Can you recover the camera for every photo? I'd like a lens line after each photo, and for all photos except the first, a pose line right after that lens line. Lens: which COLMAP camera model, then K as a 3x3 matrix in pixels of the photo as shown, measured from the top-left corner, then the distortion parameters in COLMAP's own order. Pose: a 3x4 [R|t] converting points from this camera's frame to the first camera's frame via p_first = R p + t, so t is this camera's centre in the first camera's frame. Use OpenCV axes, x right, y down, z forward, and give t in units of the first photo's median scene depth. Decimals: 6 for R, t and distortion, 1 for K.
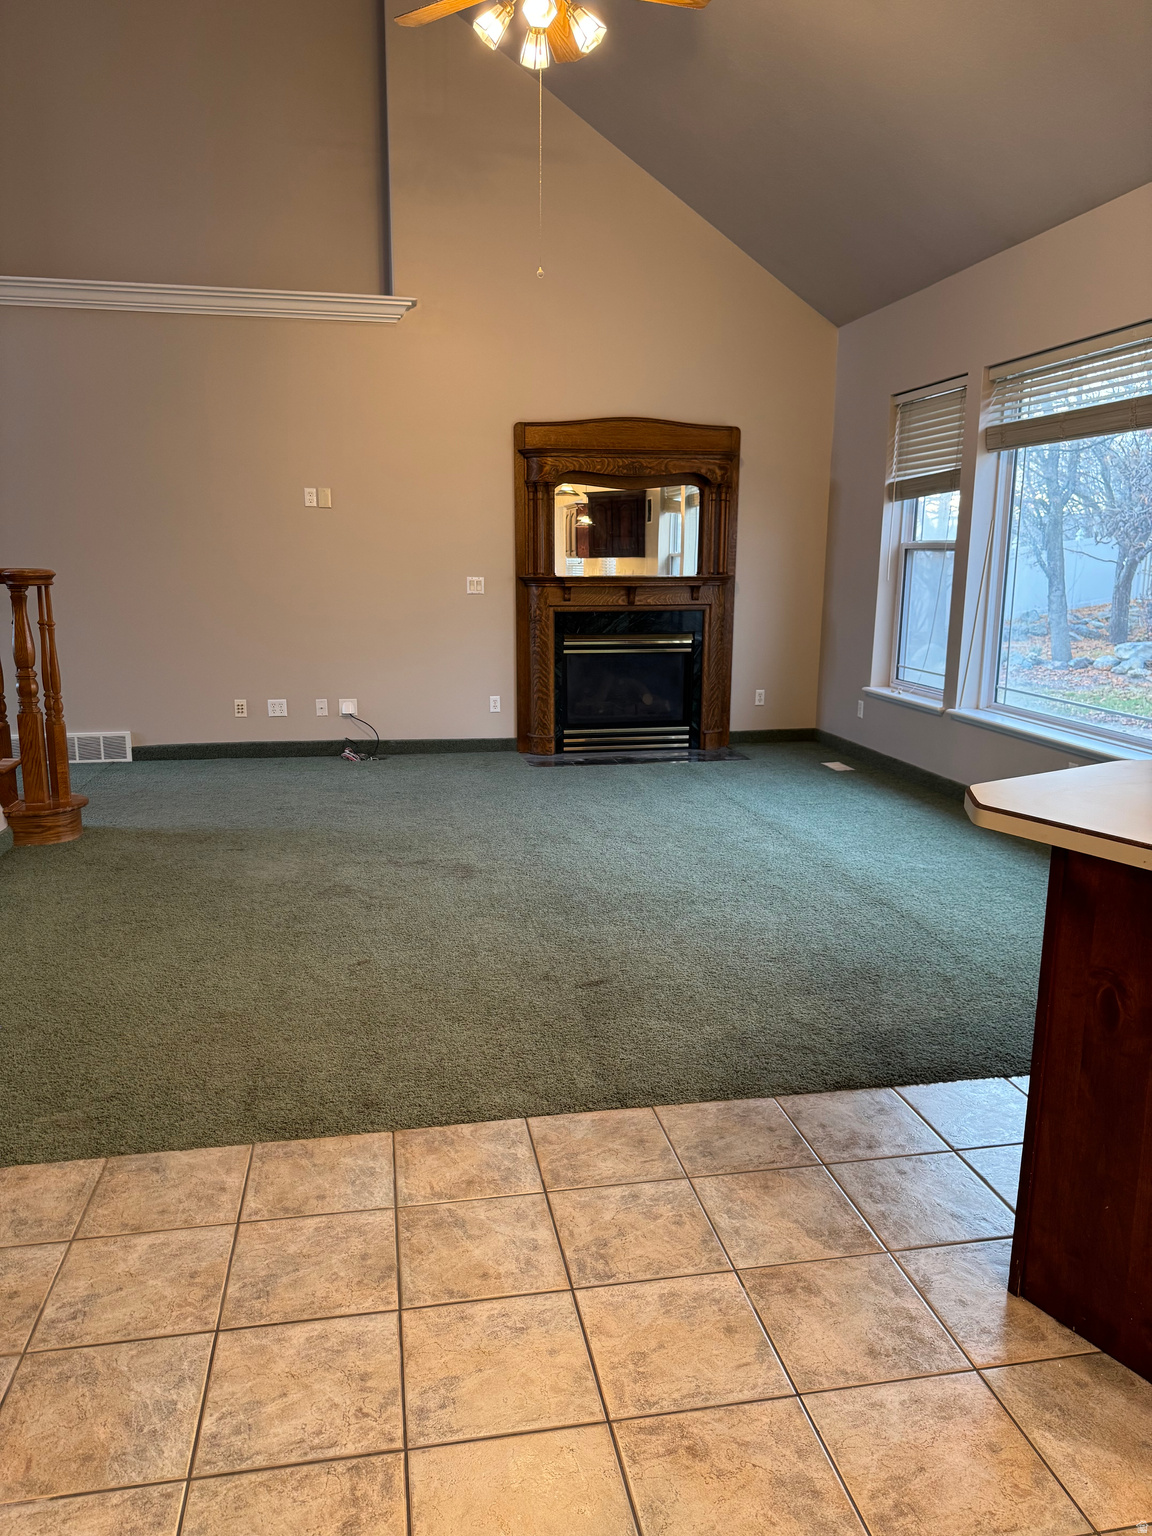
lens RADIAL K [[1066.7, 0, 576.0], [0, 1066.7, 768.0], [0, 0, 1]] dist [0.149434, -0.308976]
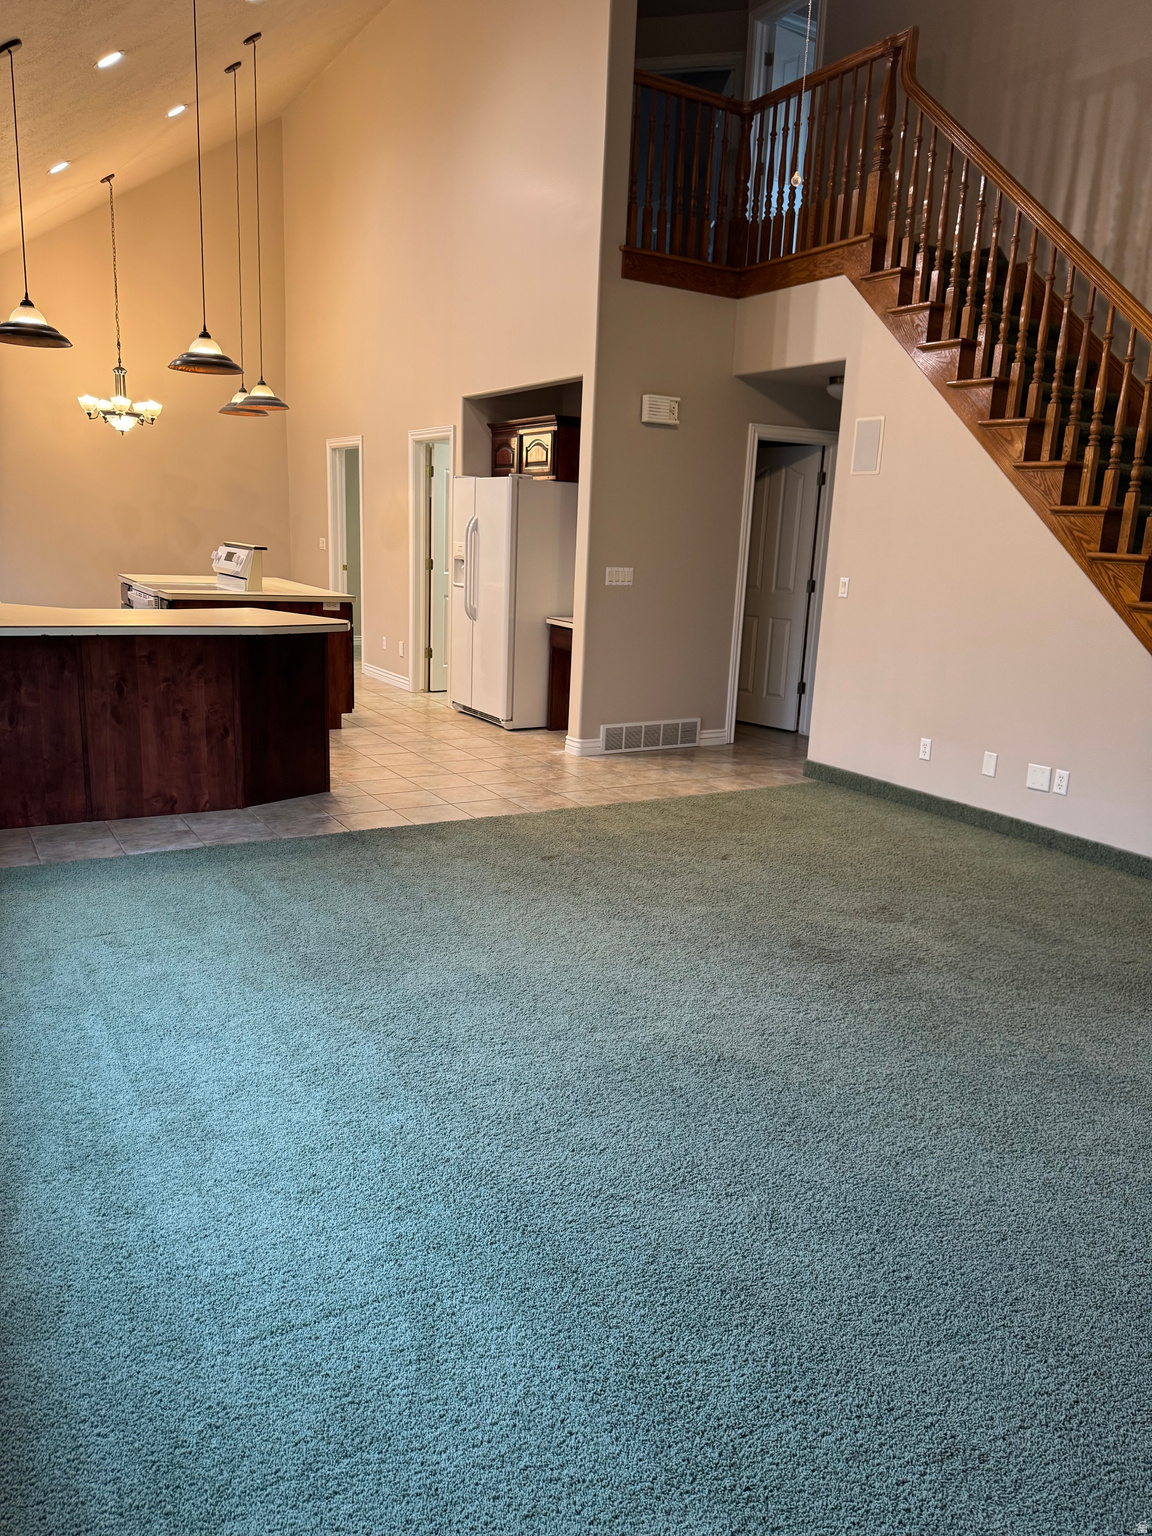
lens RADIAL K [[1066.7, 0, 576.0], [0, 1066.7, 768.0], [0, 0, 1]] dist [0.149434, -0.308976]
pose [[-0.935235, 0.028143, -0.352908, 0.687469], [-0.120182, 0.912401, 0.391254, -0.656436], [0.333005, 0.408328, -0.849927, 3.129897]]
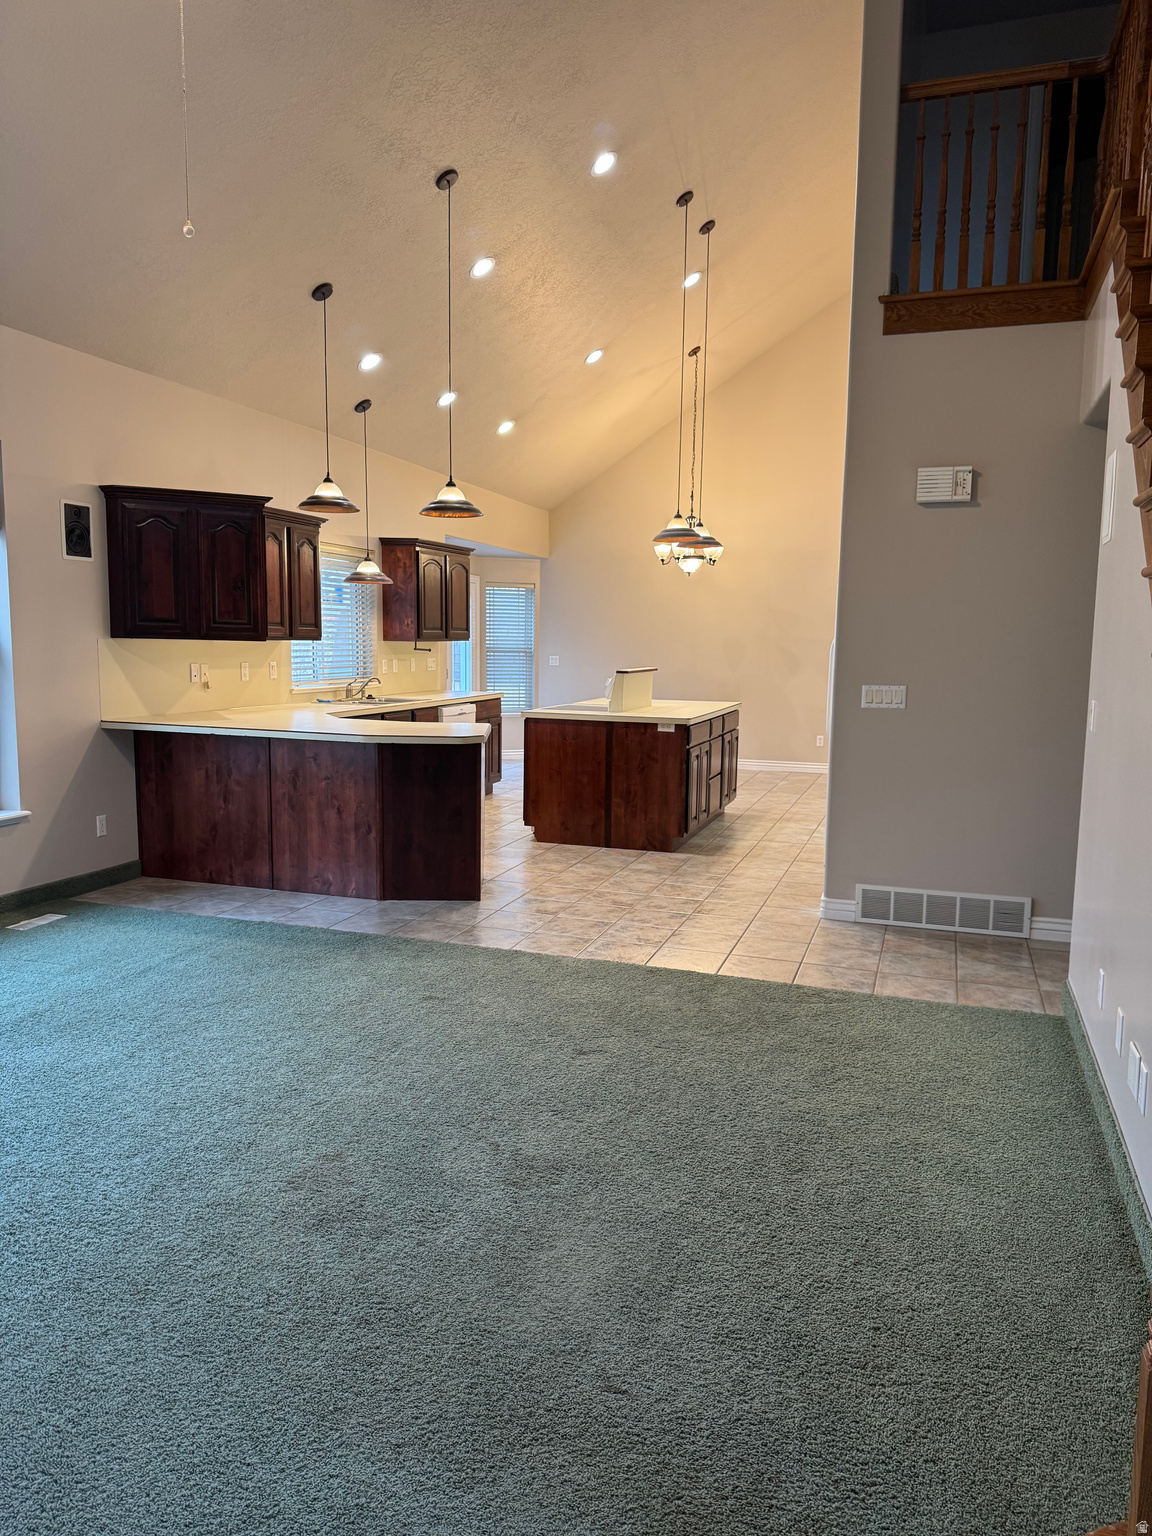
lens RADIAL K [[1066.7, 0, 576.0], [0, 1066.7, 768.0], [0, 0, 1]] dist [0.149434, -0.308976]
pose [[-0.869274, -0.077552, 0.488209, -1.032758], [0.080030, 0.952510, 0.293802, -0.585772], [-0.487809, 0.294466, -0.821786, 2.719502]]
